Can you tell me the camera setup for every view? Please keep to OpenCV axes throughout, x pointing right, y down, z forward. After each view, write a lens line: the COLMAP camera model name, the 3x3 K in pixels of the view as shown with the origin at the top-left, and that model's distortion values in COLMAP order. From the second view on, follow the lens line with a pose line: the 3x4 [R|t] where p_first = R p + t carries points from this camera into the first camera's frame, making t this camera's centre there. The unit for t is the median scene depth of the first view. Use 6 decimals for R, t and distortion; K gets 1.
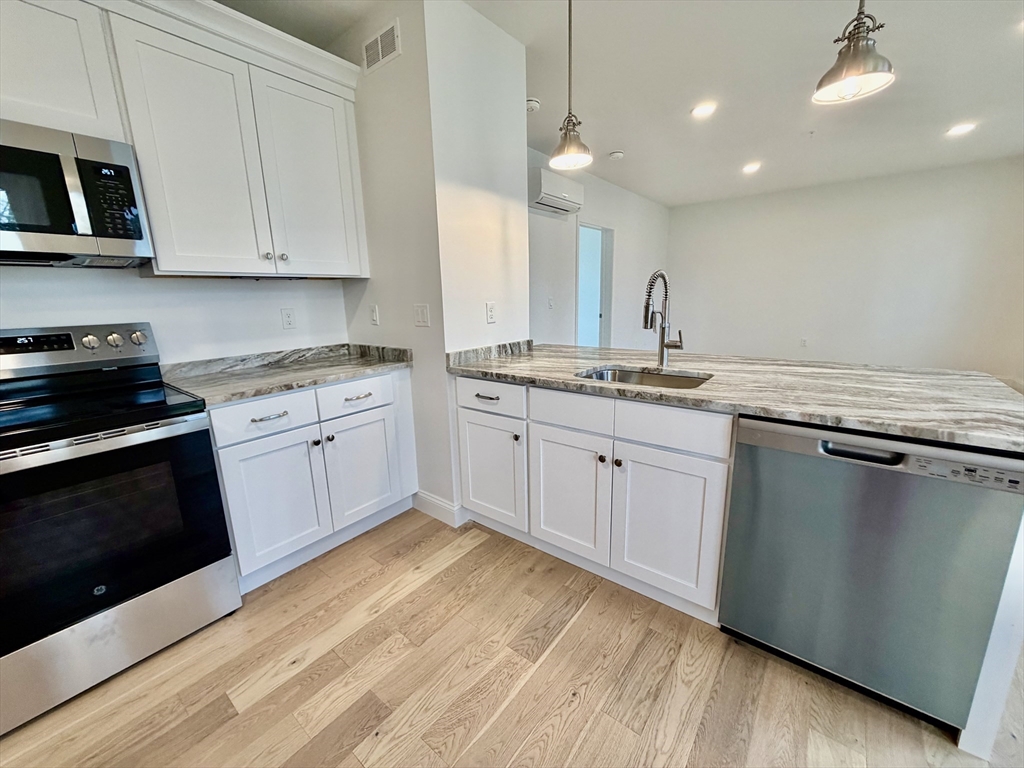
lens RADIAL K [[408.1, 0, 511.3], [0, 408.1, 382.8], [0, 0, 1]] dist [-0.000983, 0.000364]
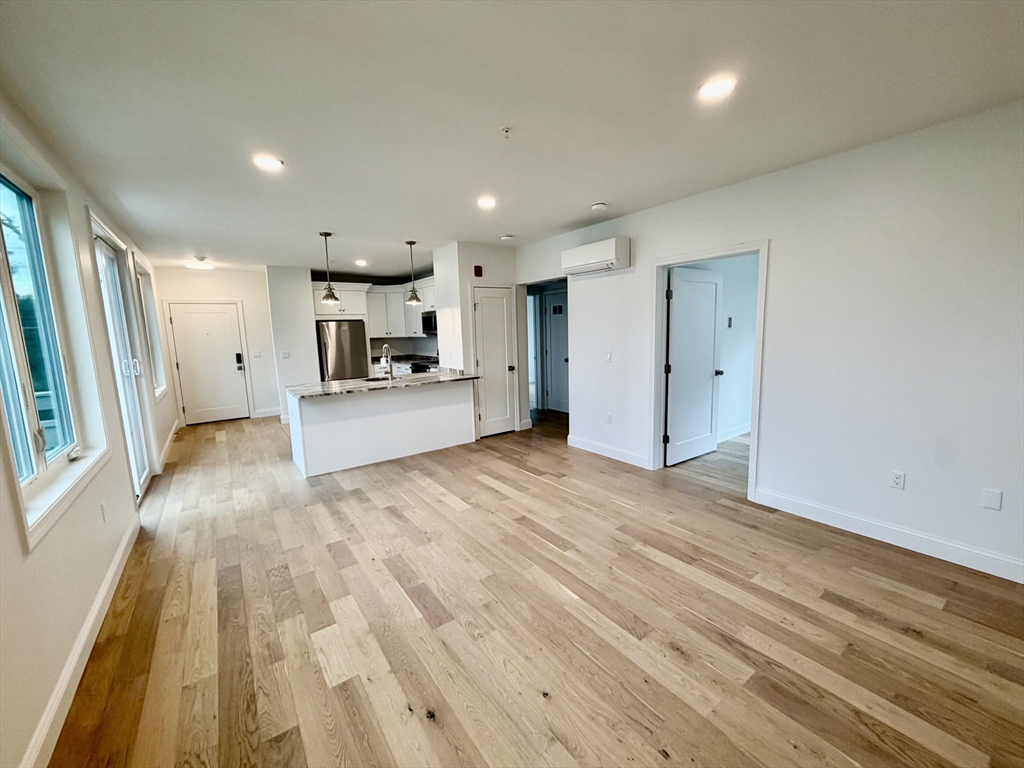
lens RADIAL K [[408.1, 0, 511.3], [0, 408.1, 382.8], [0, 0, 1]] dist [-0.000983, 0.000364]
pose [[-0.268004, 0.162919, -0.949543, 2.604307], [-0.169017, 0.962362, 0.212822, -0.699784], [0.948476, 0.217526, -0.230381, 2.304026]]
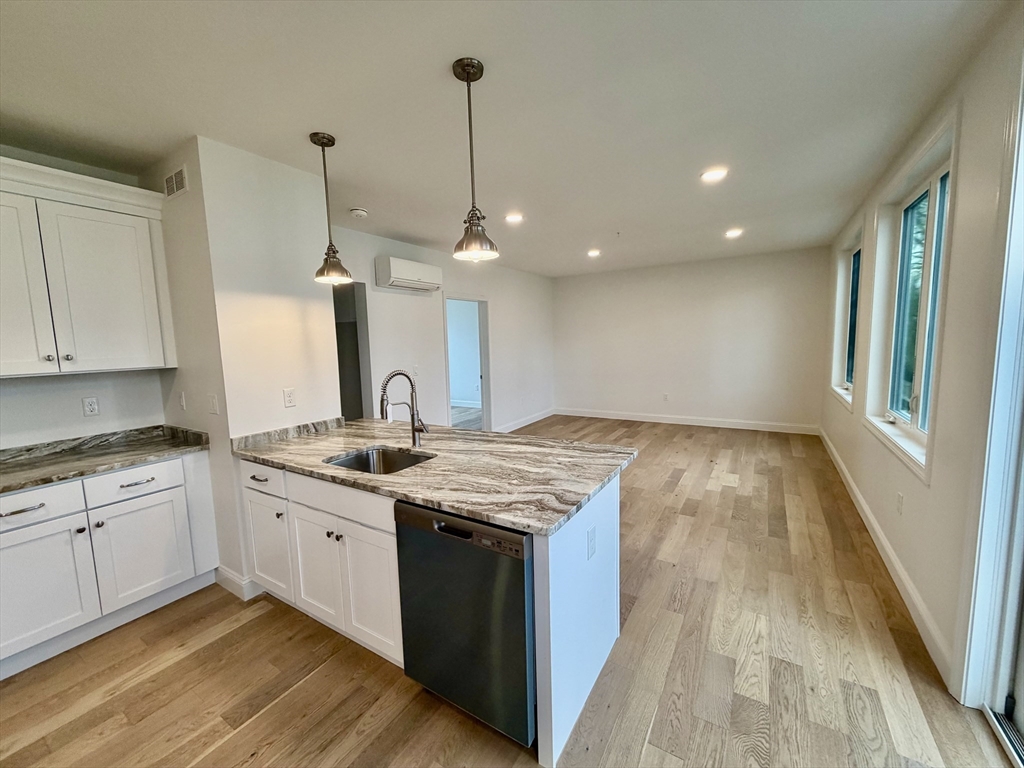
lens RADIAL K [[408.1, 0, 511.3], [0, 408.1, 382.8], [0, 0, 1]] dist [-0.000983, 0.000364]
pose [[0.993360, -0.015438, 0.114010, 0.511859], [0.027870, 0.993731, -0.108266, -0.087461], [-0.111624, 0.110724, 0.987563, -0.220317]]
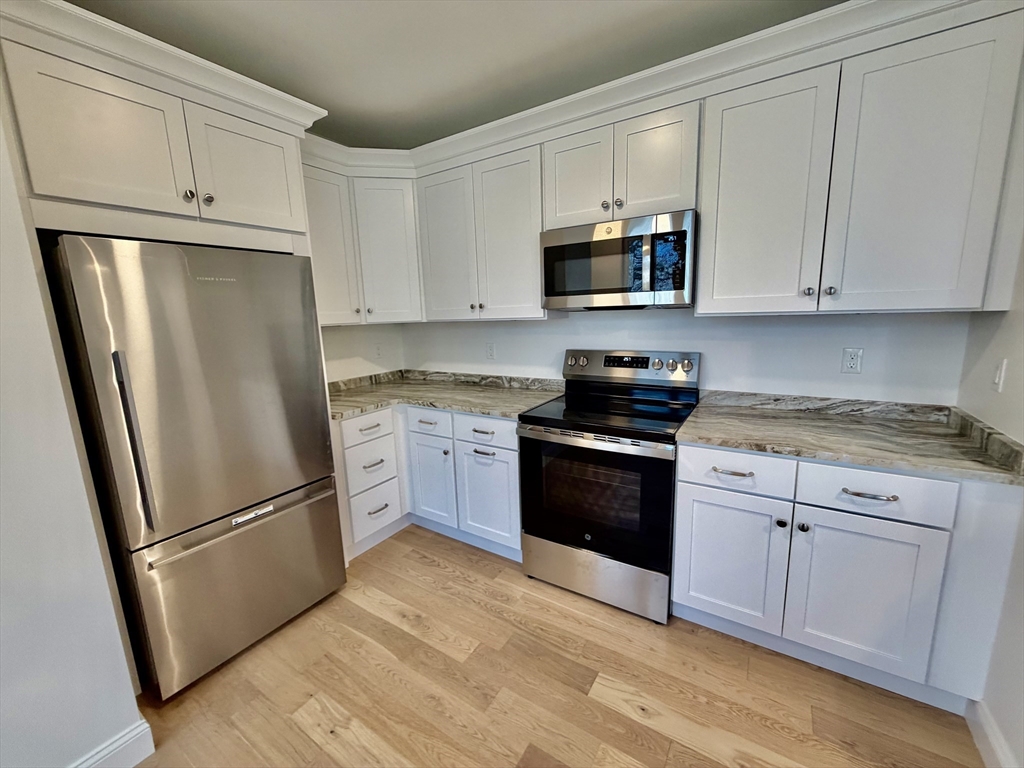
lens RADIAL K [[408.1, 0, 511.3], [0, 408.1, 382.8], [0, 0, 1]] dist [-0.000983, 0.000364]
pose [[0.101045, 0.195006, -0.975583, 0.196224], [-0.180713, 0.967887, 0.174751, -0.161429], [0.978332, 0.158643, 0.133040, 0.311568]]
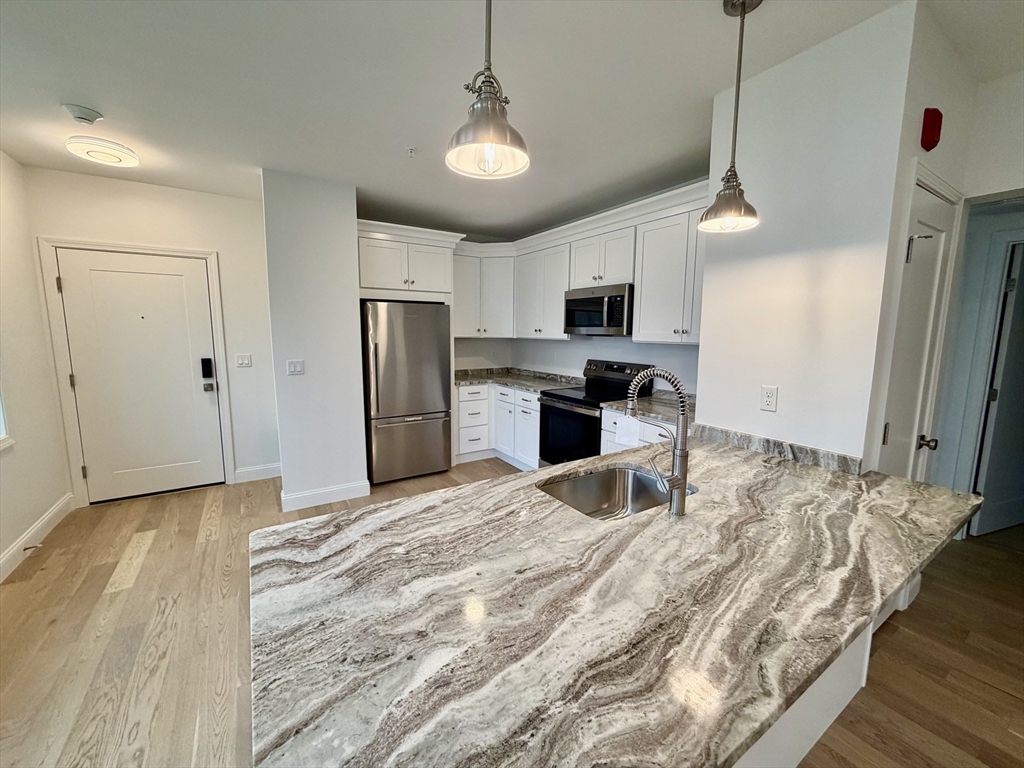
lens RADIAL K [[408.1, 0, 511.3], [0, 408.1, 382.8], [0, 0, 1]] dist [-0.000983, 0.000364]
pose [[-0.318674, 0.143994, -0.936863, 1.034197], [-0.201096, 0.955623, 0.215280, -0.324879], [0.926287, 0.257003, -0.275575, 0.880913]]
